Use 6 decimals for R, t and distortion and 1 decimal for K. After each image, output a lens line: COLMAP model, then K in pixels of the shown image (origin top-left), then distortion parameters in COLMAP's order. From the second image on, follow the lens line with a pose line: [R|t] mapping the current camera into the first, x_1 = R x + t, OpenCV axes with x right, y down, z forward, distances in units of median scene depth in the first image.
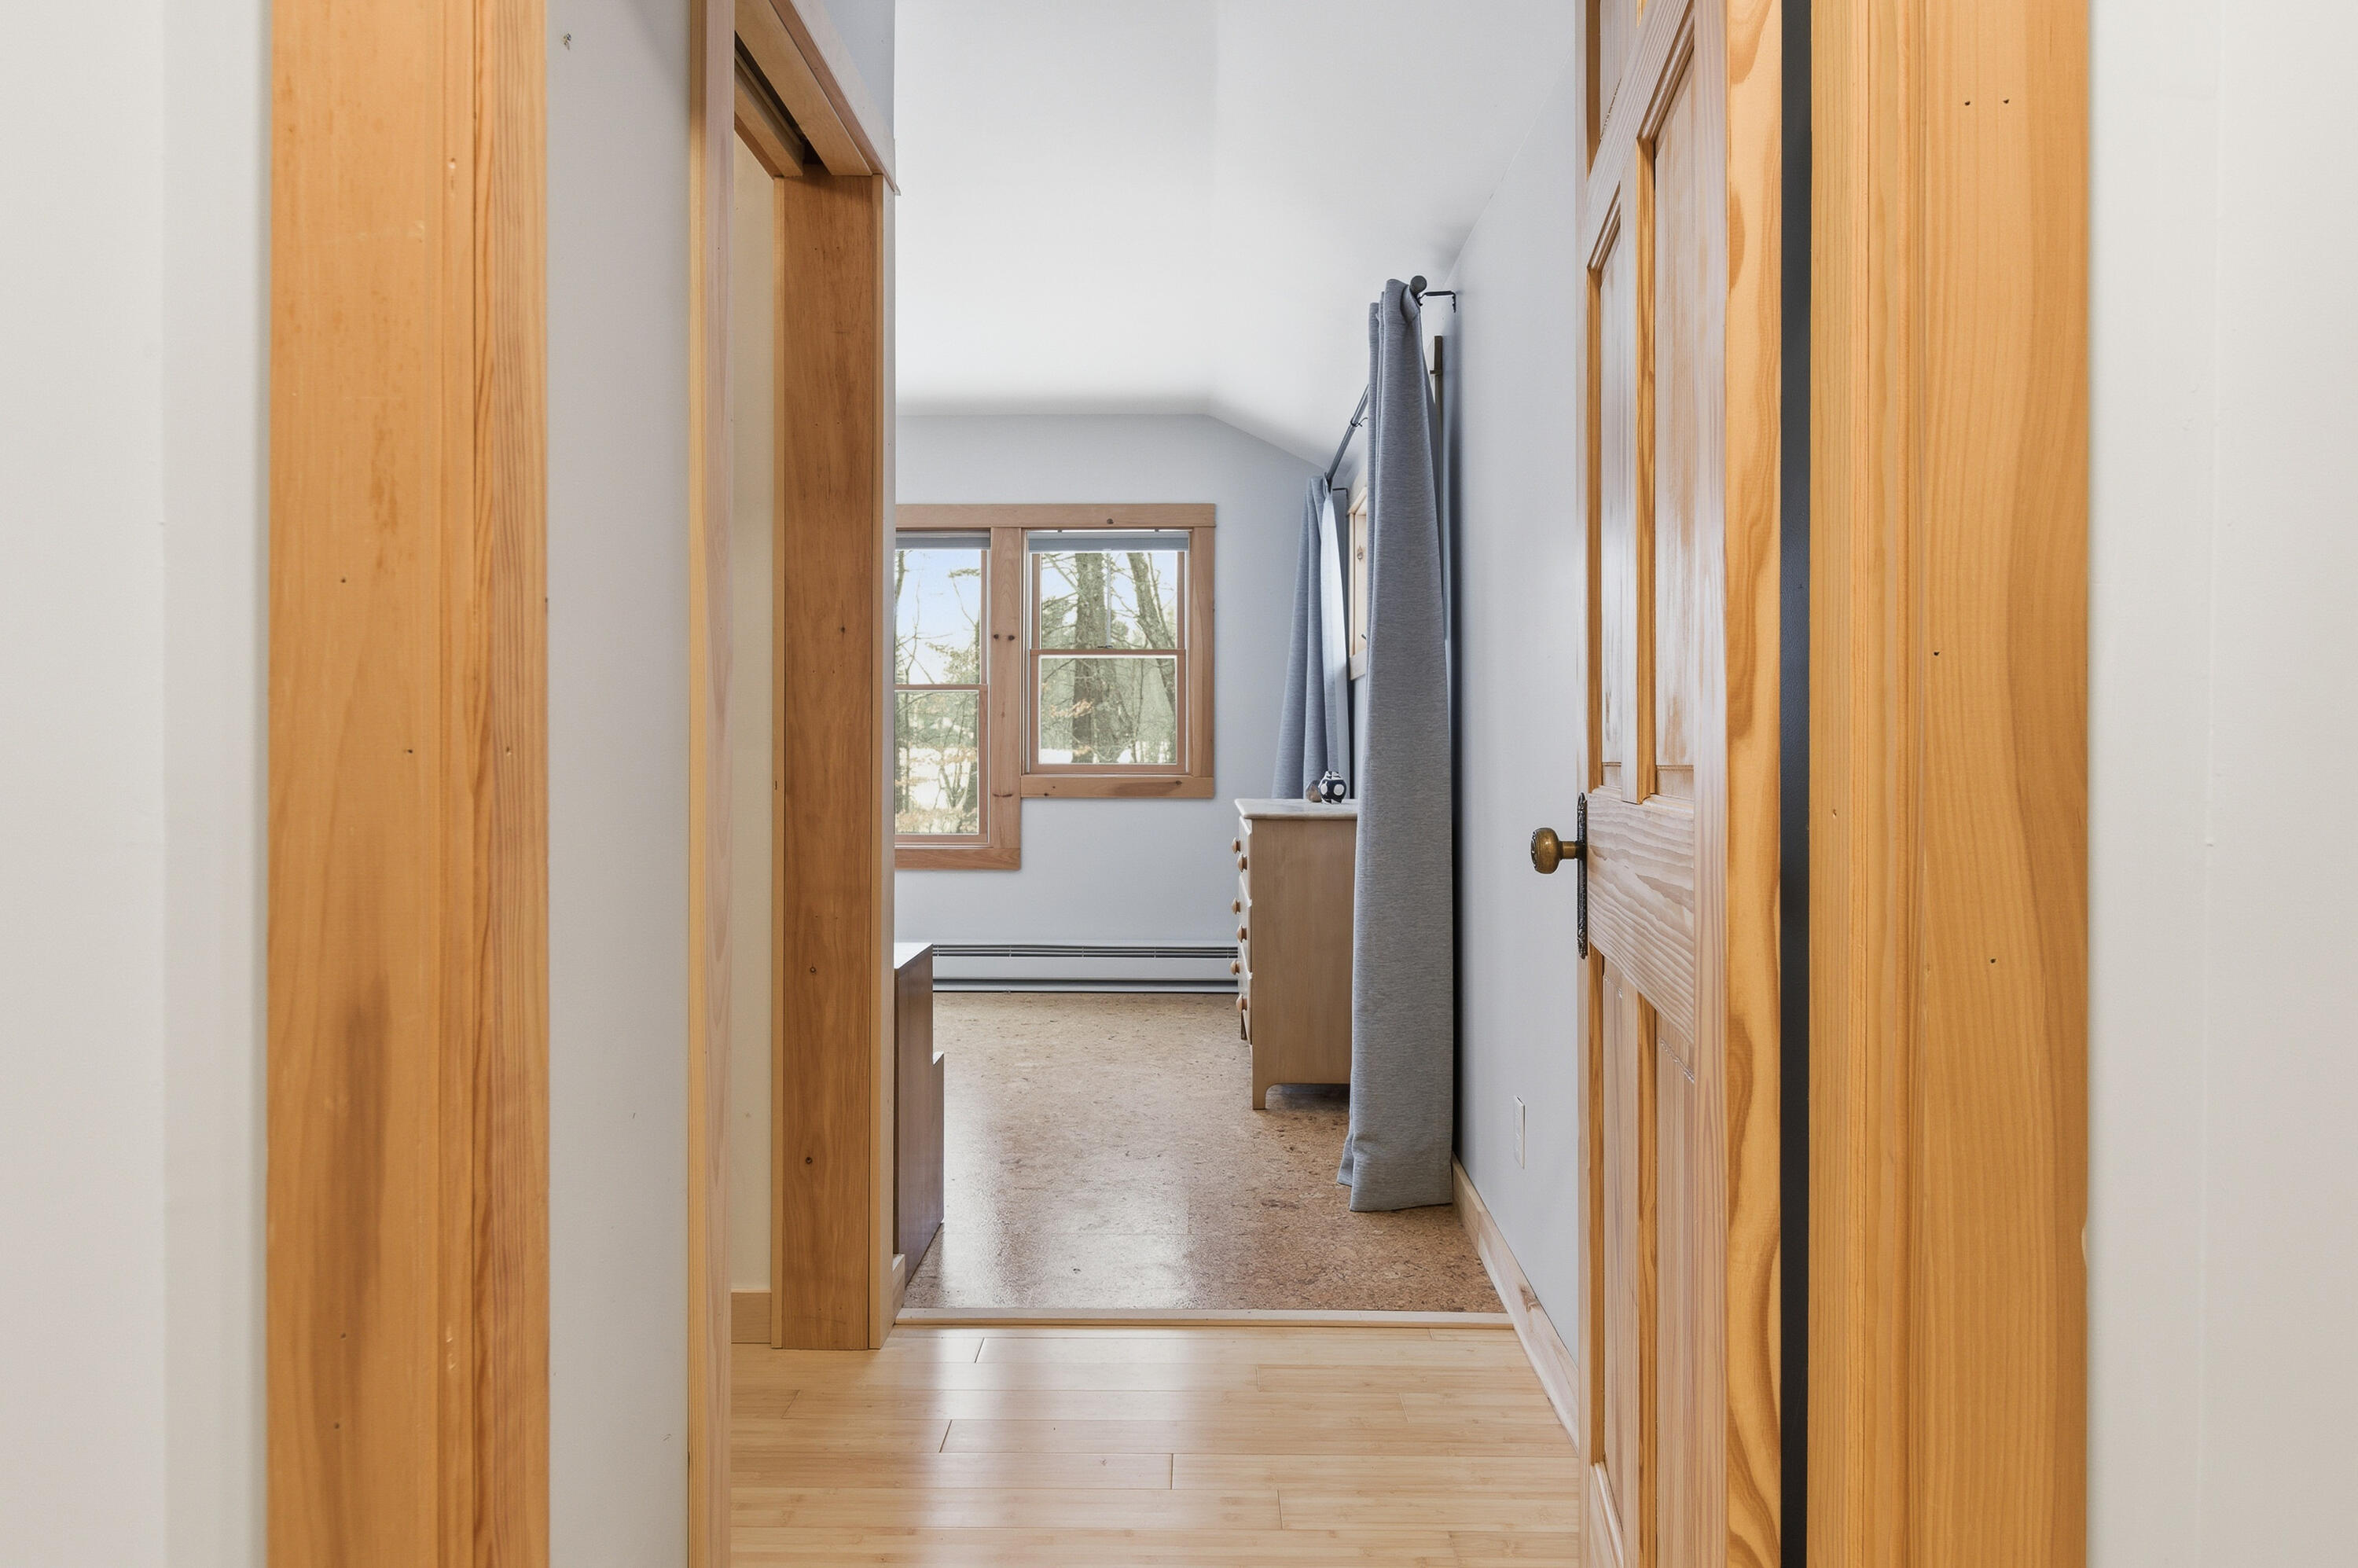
lens RADIAL K [[1428.2, 0, 1179.0], [0, 1428.2, 784.0], [0, 0, 1]] dist [0.017234, -0.001253]
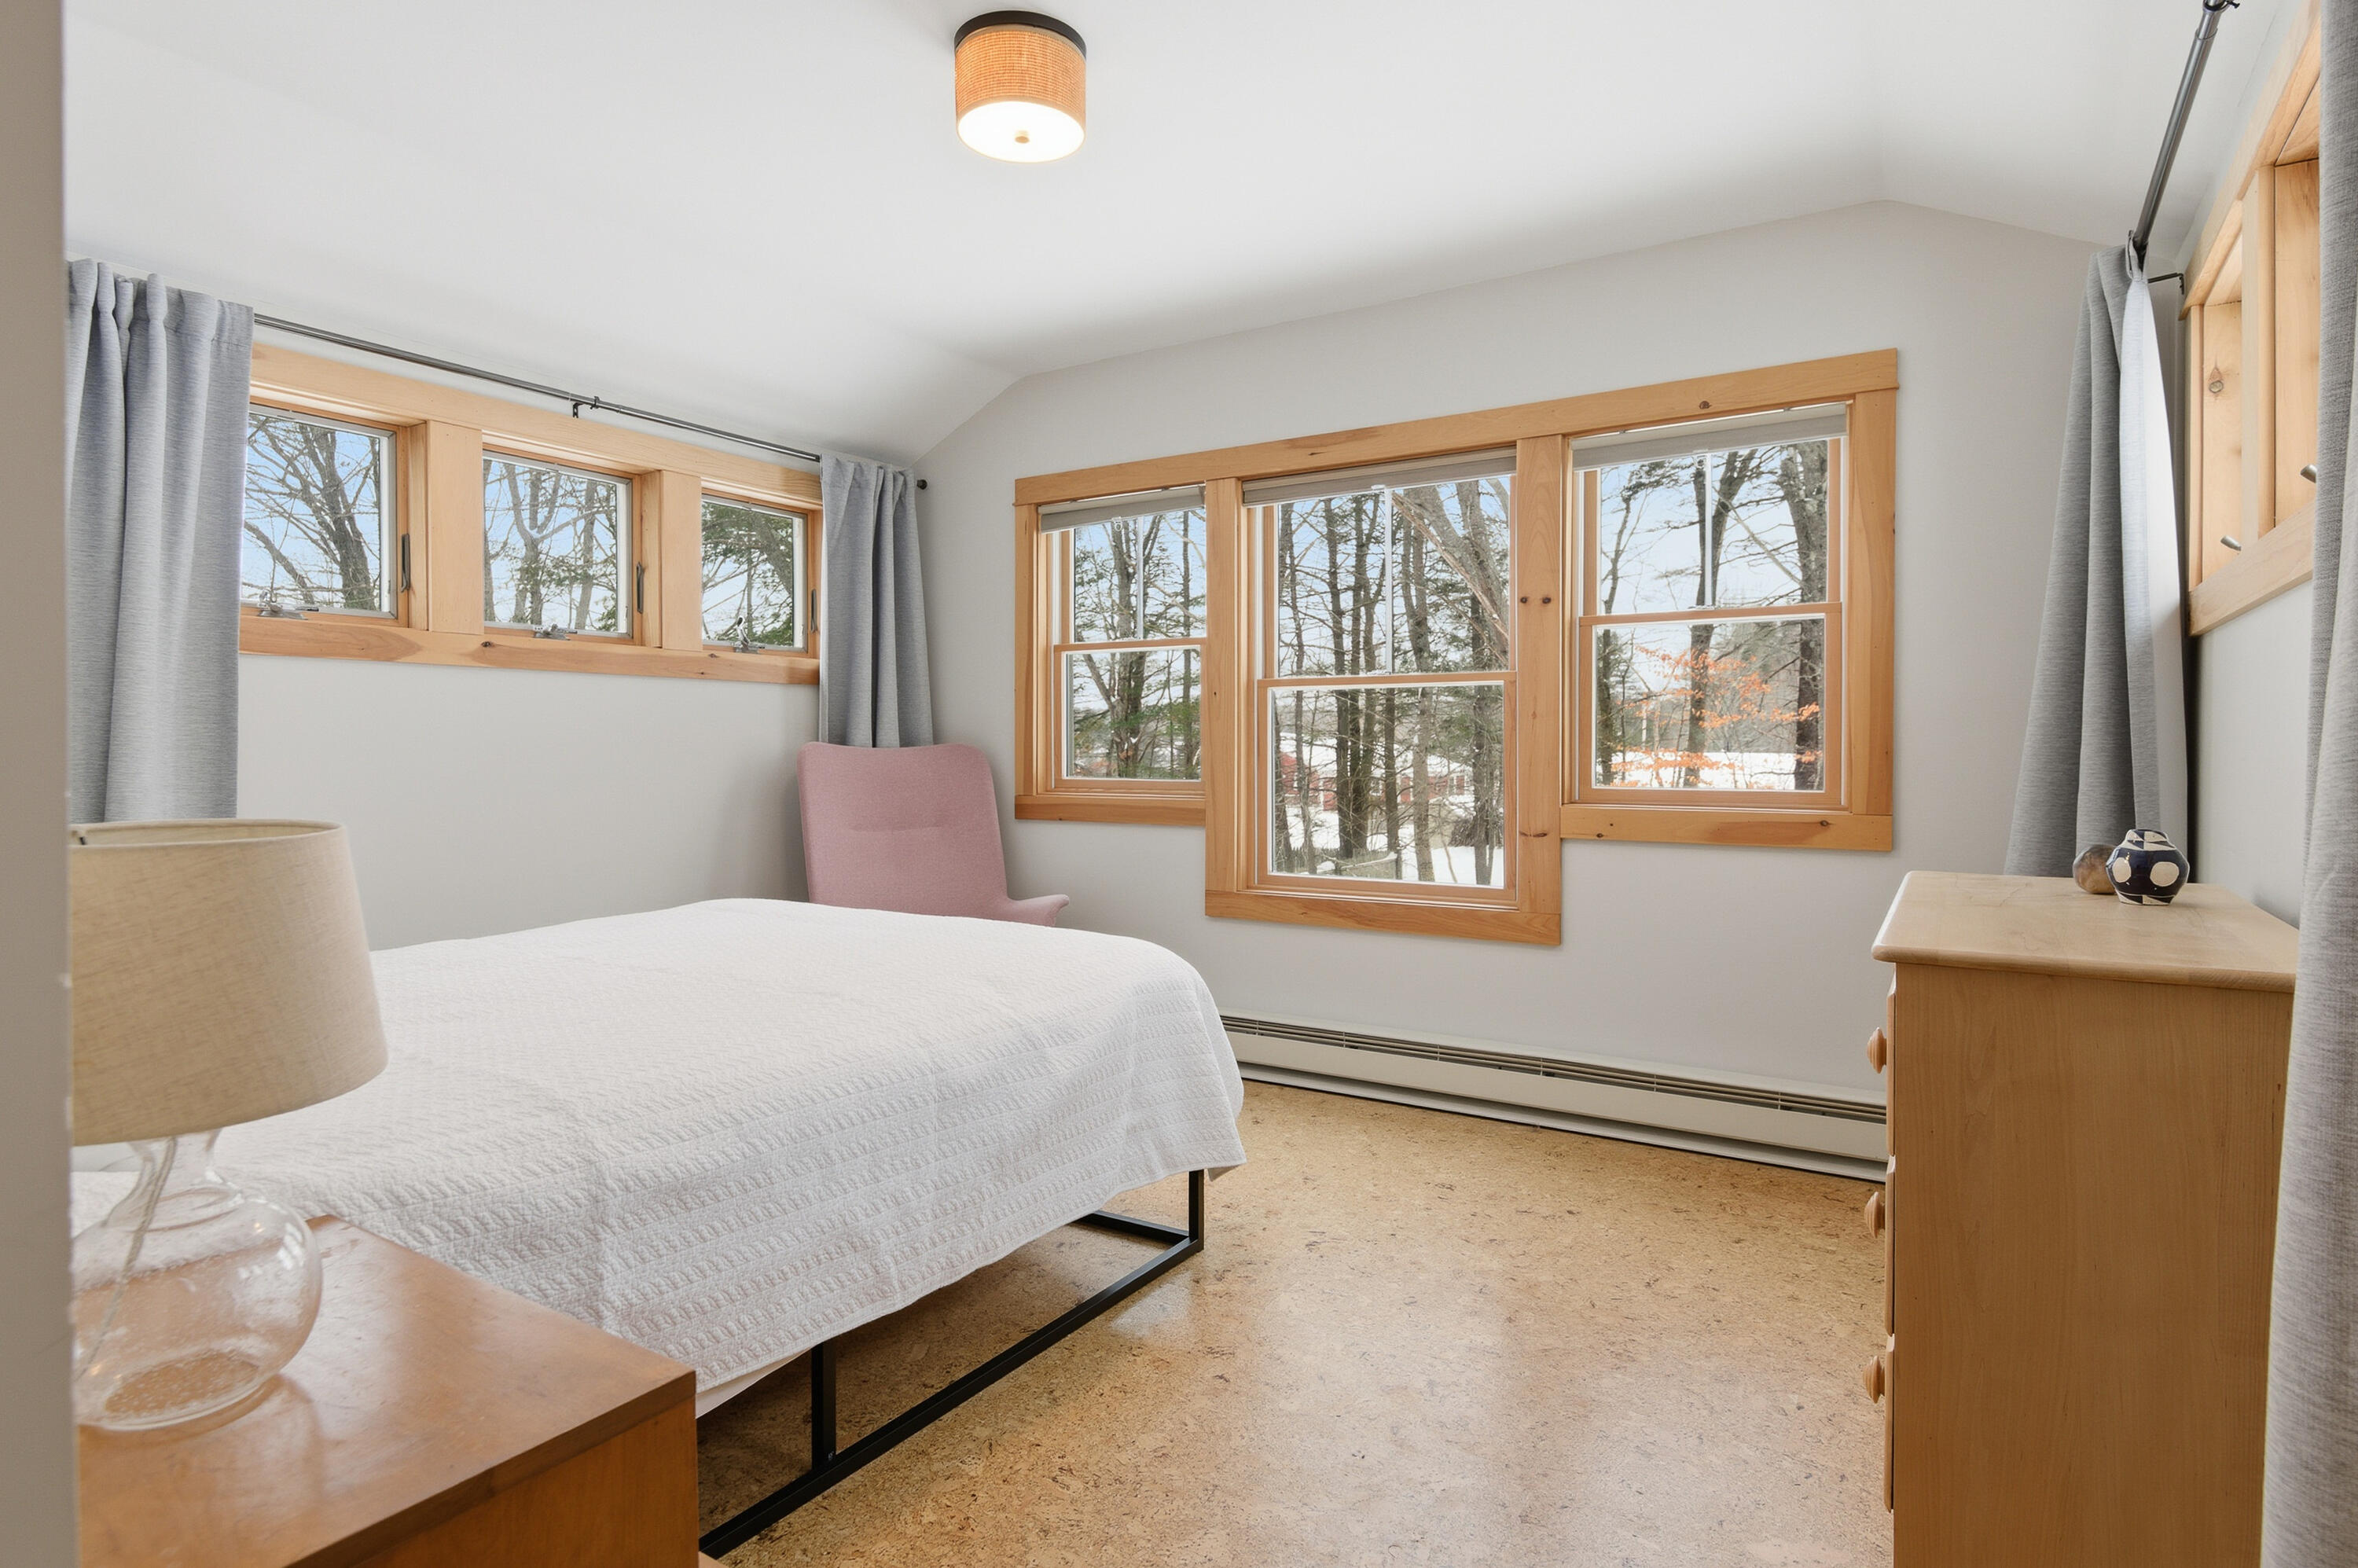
lens RADIAL K [[1240.1, 0, 1188.5], [0, 1240.1, 773.3], [0, 0, 1]] dist [-0.003273, -0.000784]
pose [[0.852407, 0.006763, -0.522835, 0.044188], [-0.011028, 0.999926, -0.005047, -0.016441], [0.522763, 0.010068, 0.852419, 0.418002]]
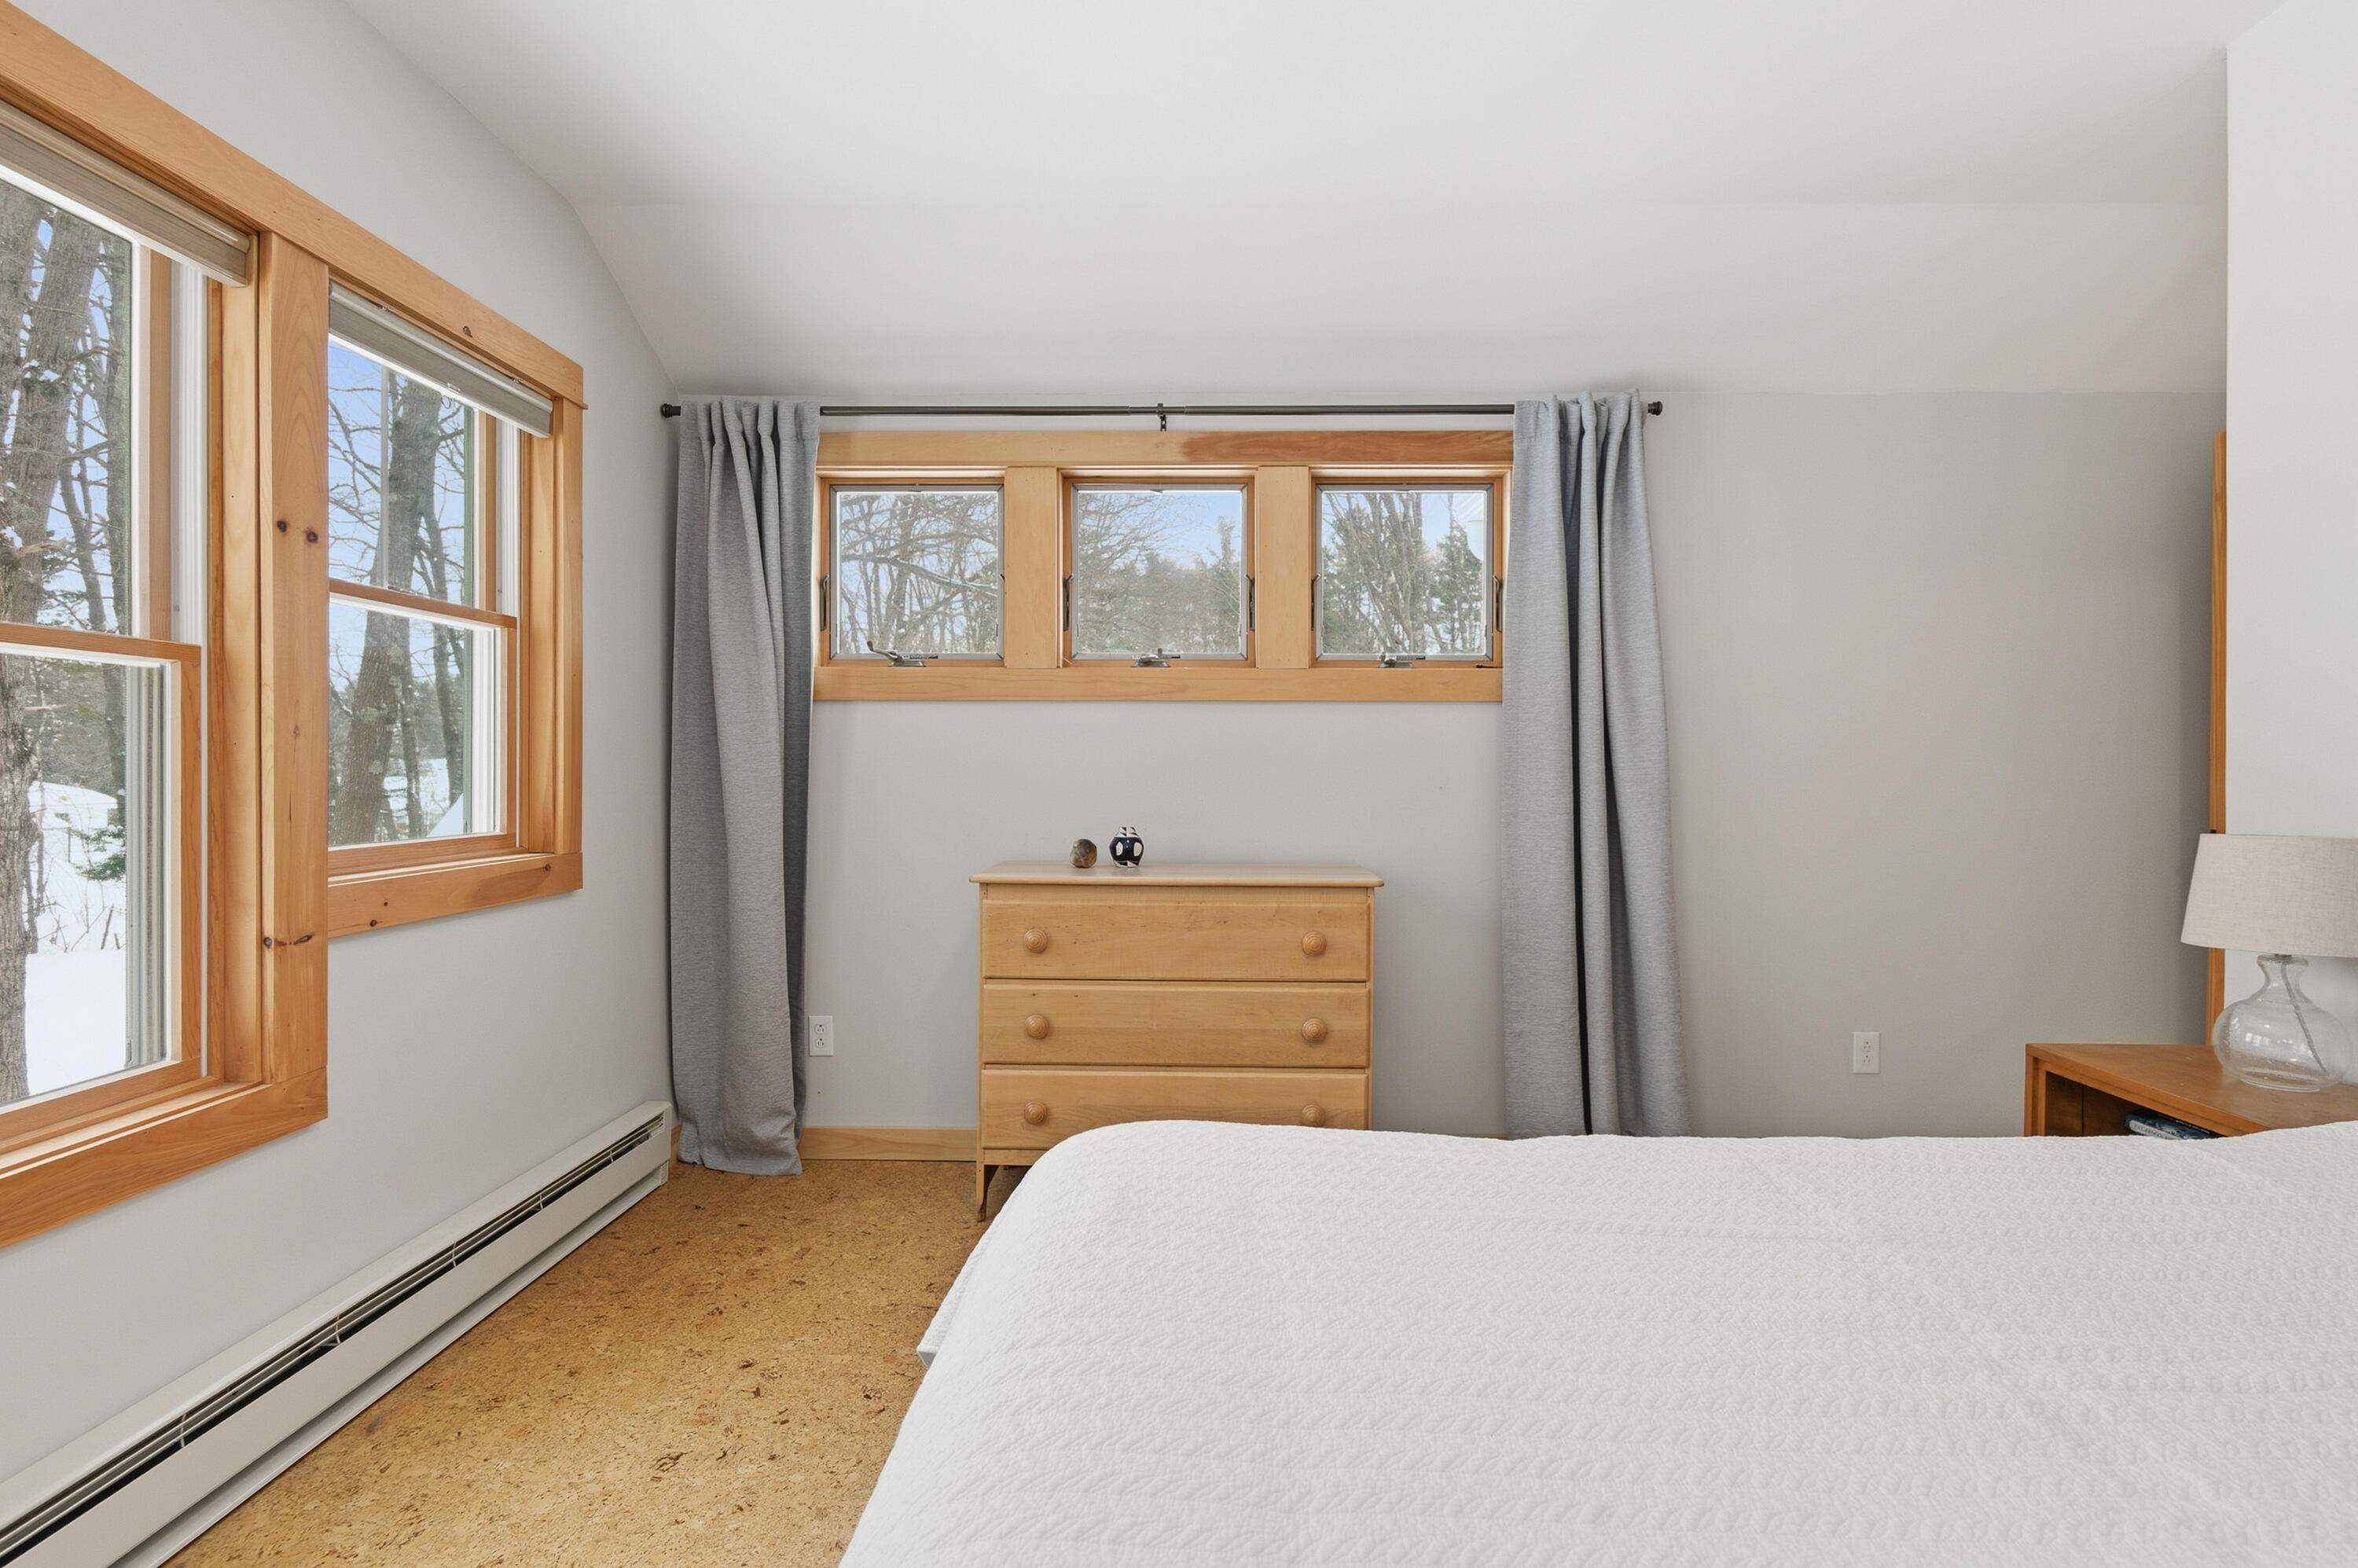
lens RADIAL K [[1177.7, 0, 1188.8], [0, 1177.7, 766.6], [0, 0, 1]] dist [-0.000110, 0.000044]
pose [[0.005632, -0.004141, 0.999976, -0.441297], [0.014082, 0.999893, 0.004061, -0.036996], [-0.999885, 0.014059, 0.005690, 0.760561]]
